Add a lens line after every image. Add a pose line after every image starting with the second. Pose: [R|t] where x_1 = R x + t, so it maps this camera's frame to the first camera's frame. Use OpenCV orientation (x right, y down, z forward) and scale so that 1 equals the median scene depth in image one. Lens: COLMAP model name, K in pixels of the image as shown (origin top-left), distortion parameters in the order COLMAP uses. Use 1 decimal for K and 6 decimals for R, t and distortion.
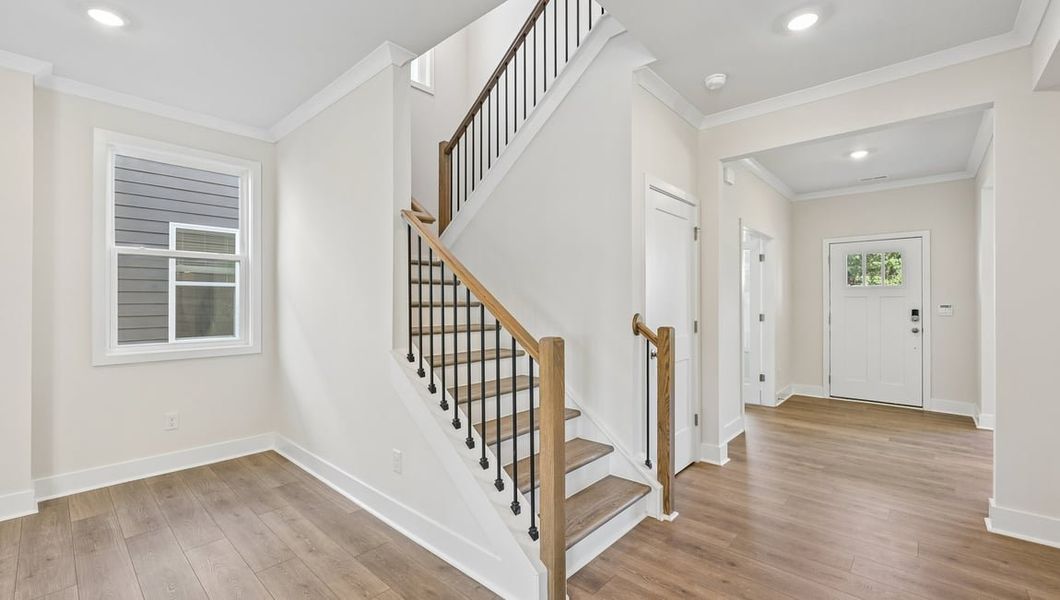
lens RADIAL K [[438.8, 0, 535.2], [0, 438.8, 298.2], [0, 0, 1]] dist [0.002457, -0.000376]
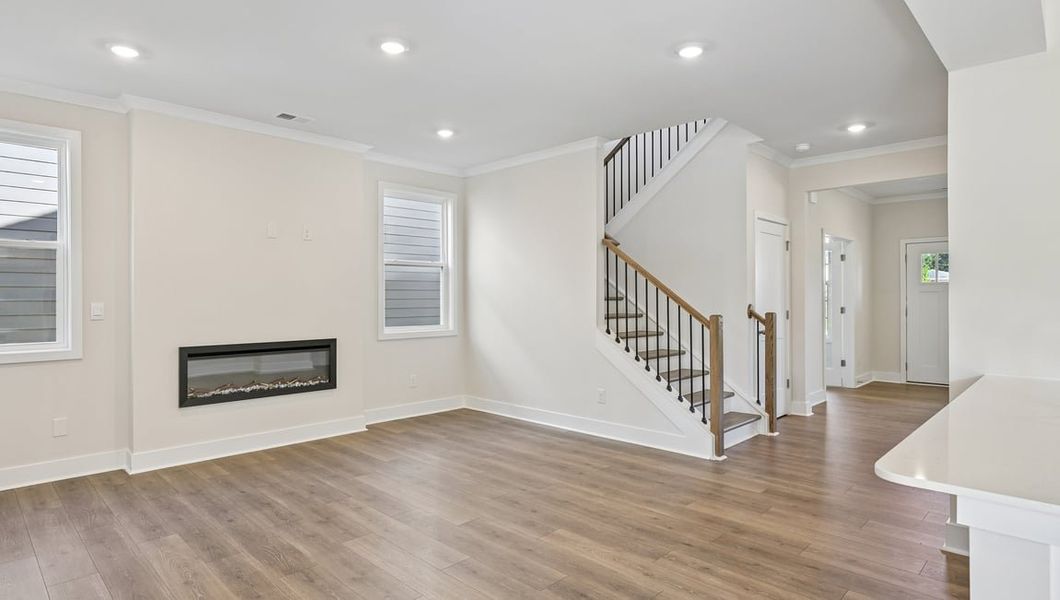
lens RADIAL K [[568.7, 0, 535.0], [0, 568.7, 294.4], [0, 0, 1]] dist [-0.002006, 0.003061]
pose [[0.999074, -0.003053, -0.042921, -0.370928], [0.003150, 0.999993, 0.002190, -0.004421], [0.042914, -0.002323, 0.999076, -0.862722]]
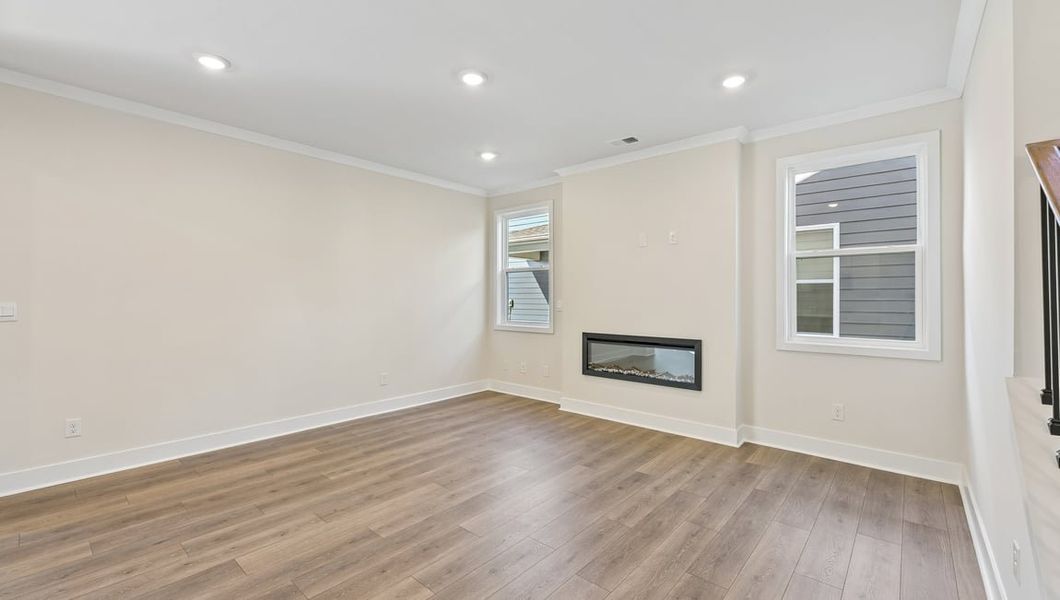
lens RADIAL K [[438.8, 0, 518.6], [0, 438.8, 295.9], [0, 0, 1]] dist [0.002457, -0.000376]
pose [[-0.000861, -0.003696, -0.999993, 0.236068], [0.006079, 0.999975, -0.003702, 0.001313], [0.999981, -0.006082, -0.000838, 0.252529]]
